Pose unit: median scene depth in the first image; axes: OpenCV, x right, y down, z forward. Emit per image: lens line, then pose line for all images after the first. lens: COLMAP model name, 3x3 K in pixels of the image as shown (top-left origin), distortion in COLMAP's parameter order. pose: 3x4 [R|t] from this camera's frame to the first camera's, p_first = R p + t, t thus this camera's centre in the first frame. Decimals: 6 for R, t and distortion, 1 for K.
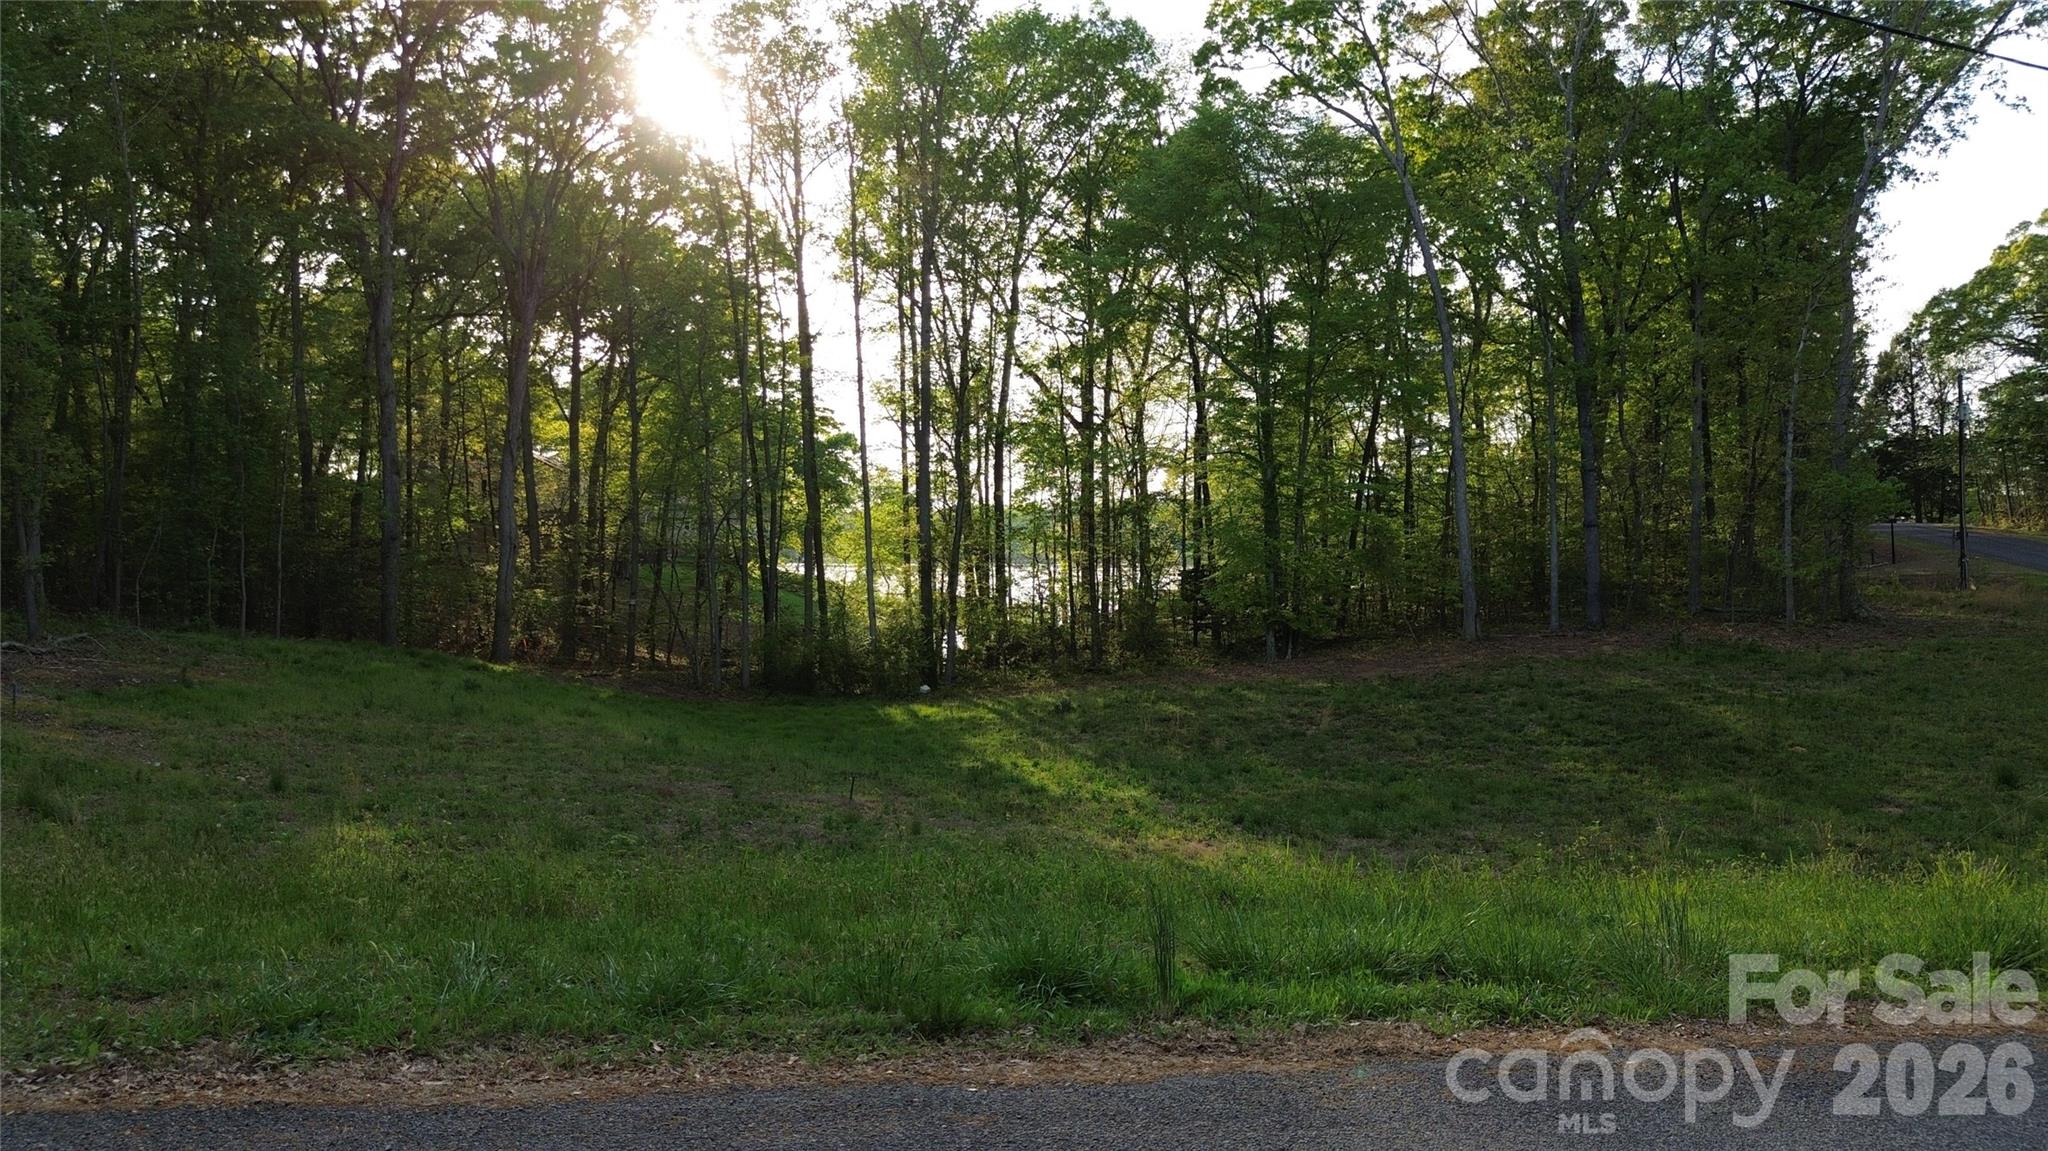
lens RADIAL K [[1486.1, 0, 1022.5], [0, 1486.1, 570.5], [0, 0, 1]] dist [0.074276, -0.074226]
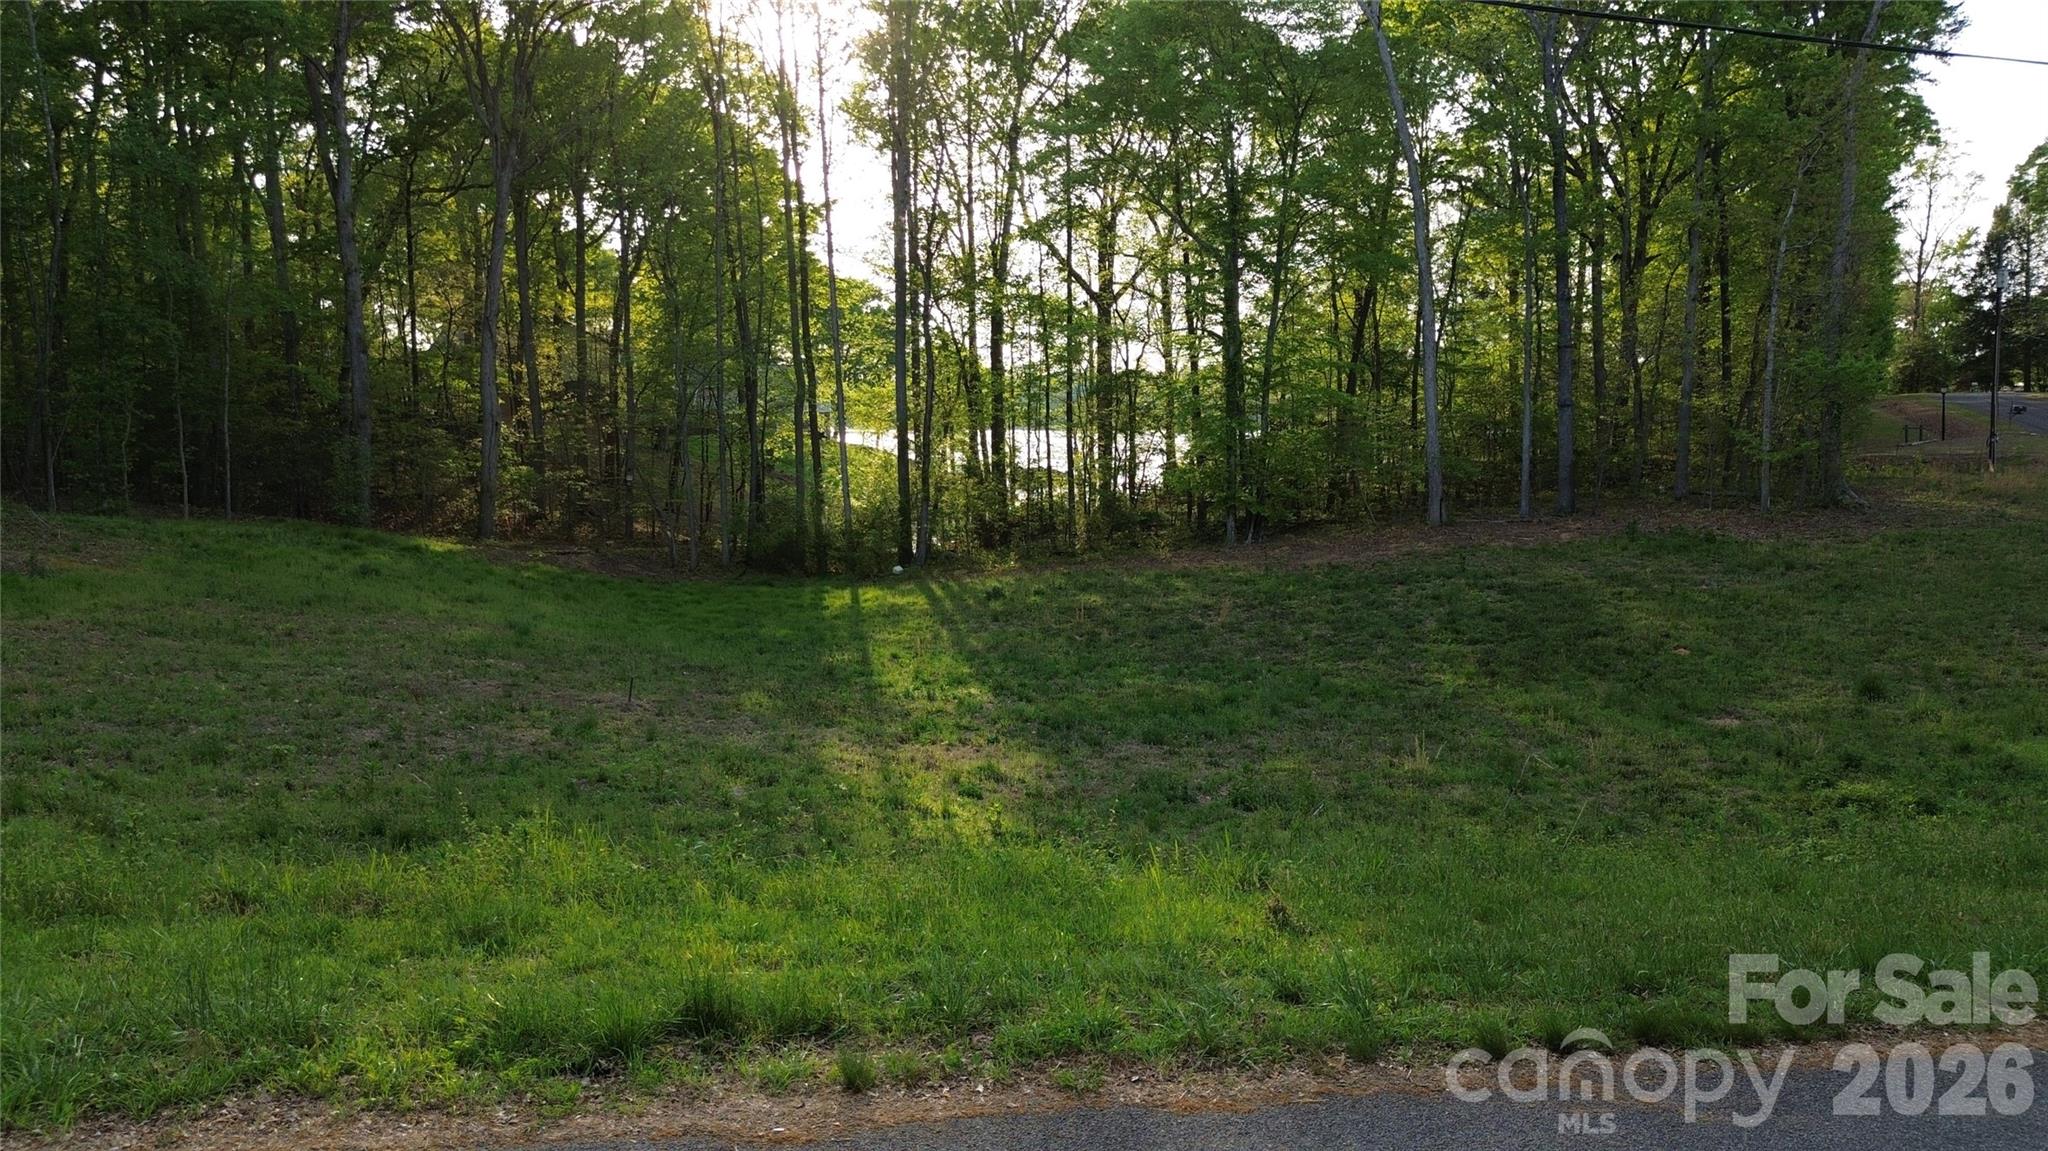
lens RADIAL K [[1486.1, 0, 1022.5], [0, 1486.1, 570.5], [0, 0, 1]] dist [0.074276, -0.074226]
pose [[0.996882, 0.008622, -0.078439, 0.107704], [-0.001481, 0.995883, 0.090635, -0.010956], [0.078897, -0.090236, 0.992790, 0.019491]]
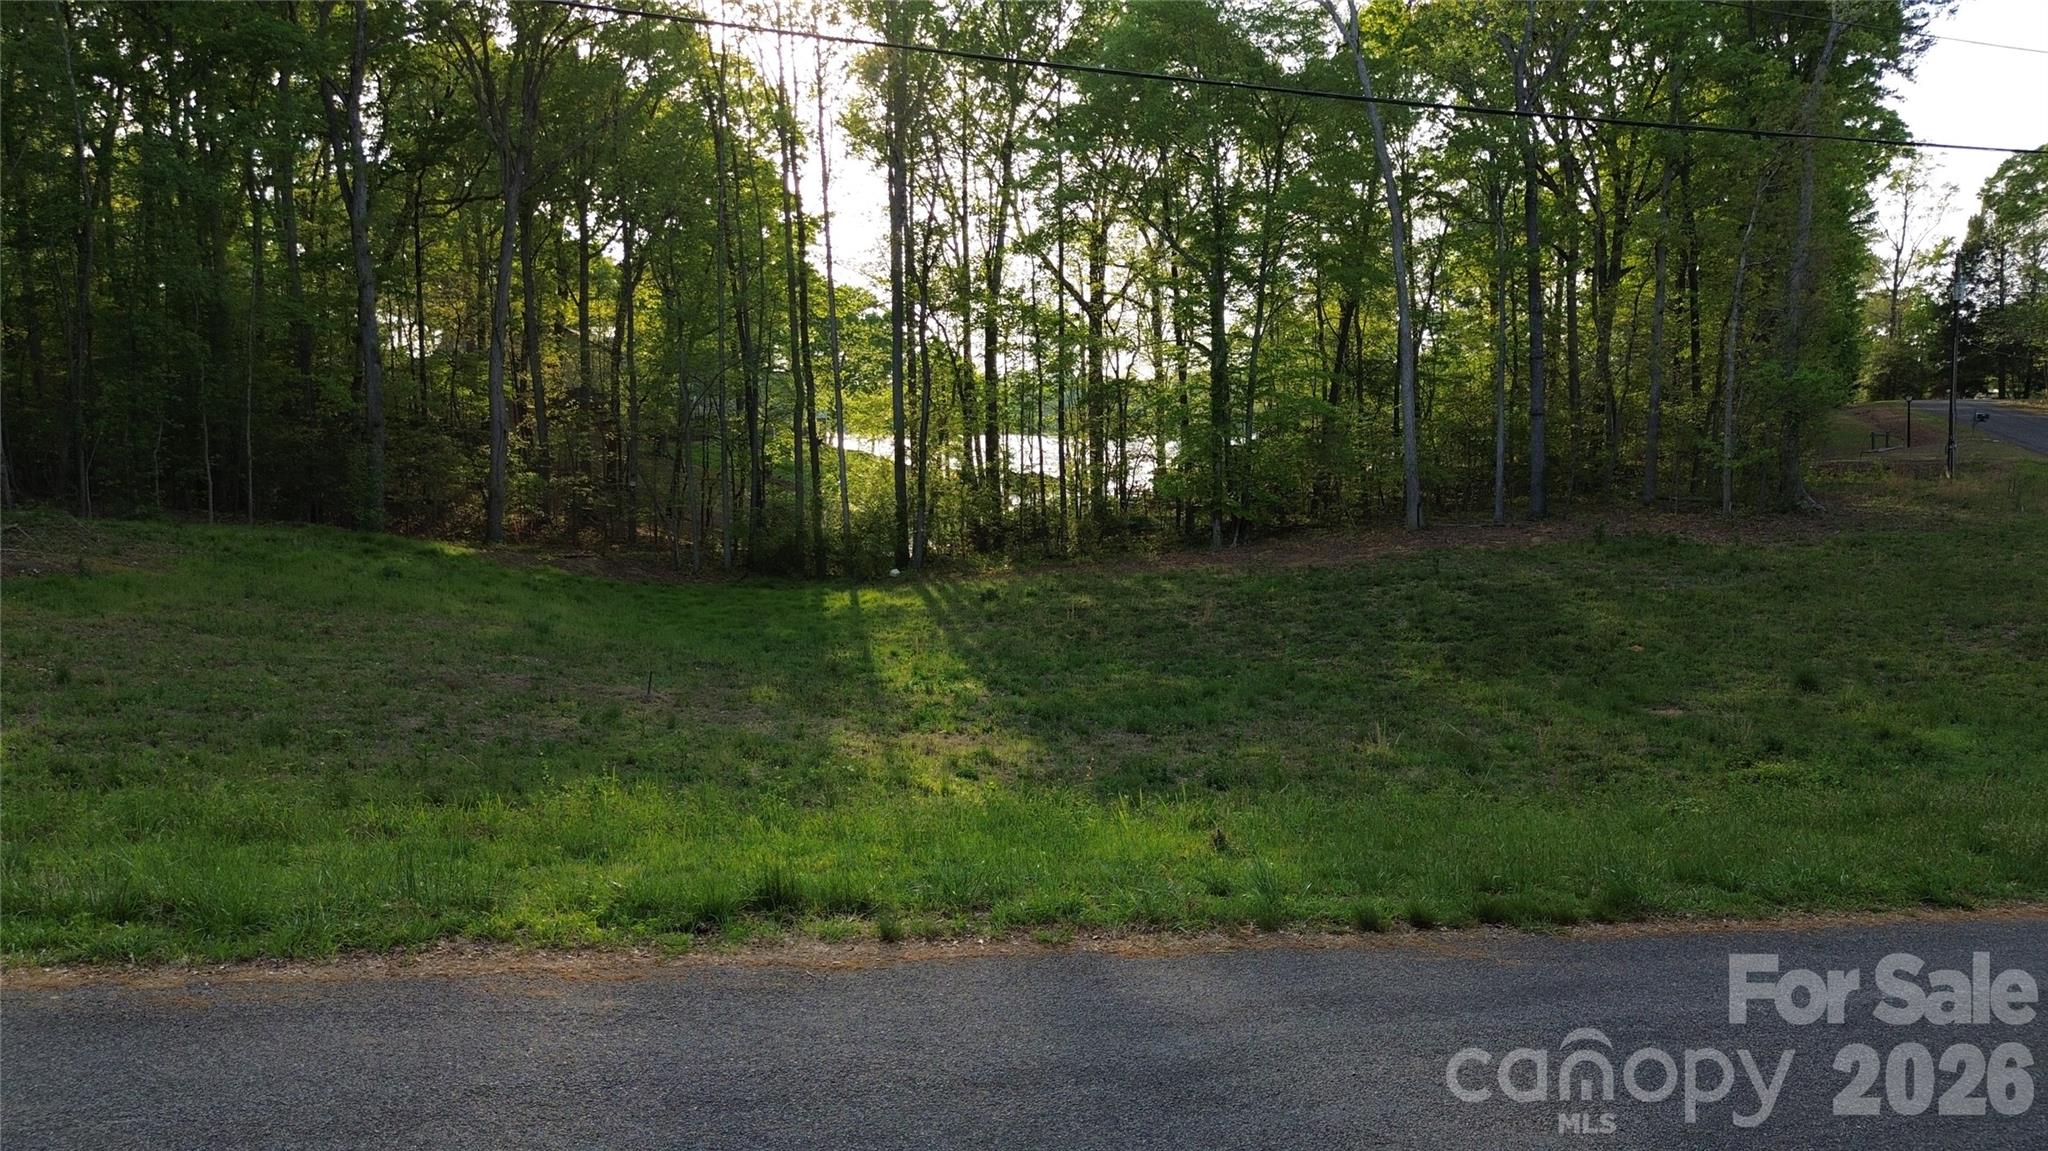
lens RADIAL K [[1486.1, 0, 1022.5], [0, 1486.1, 570.5], [0, 0, 1]] dist [0.074276, -0.074226]
pose [[0.997194, 0.008003, -0.074430, 0.110872], [-0.001454, 0.996152, 0.087626, -0.012917], [0.074845, -0.087272, 0.993369, -0.015330]]
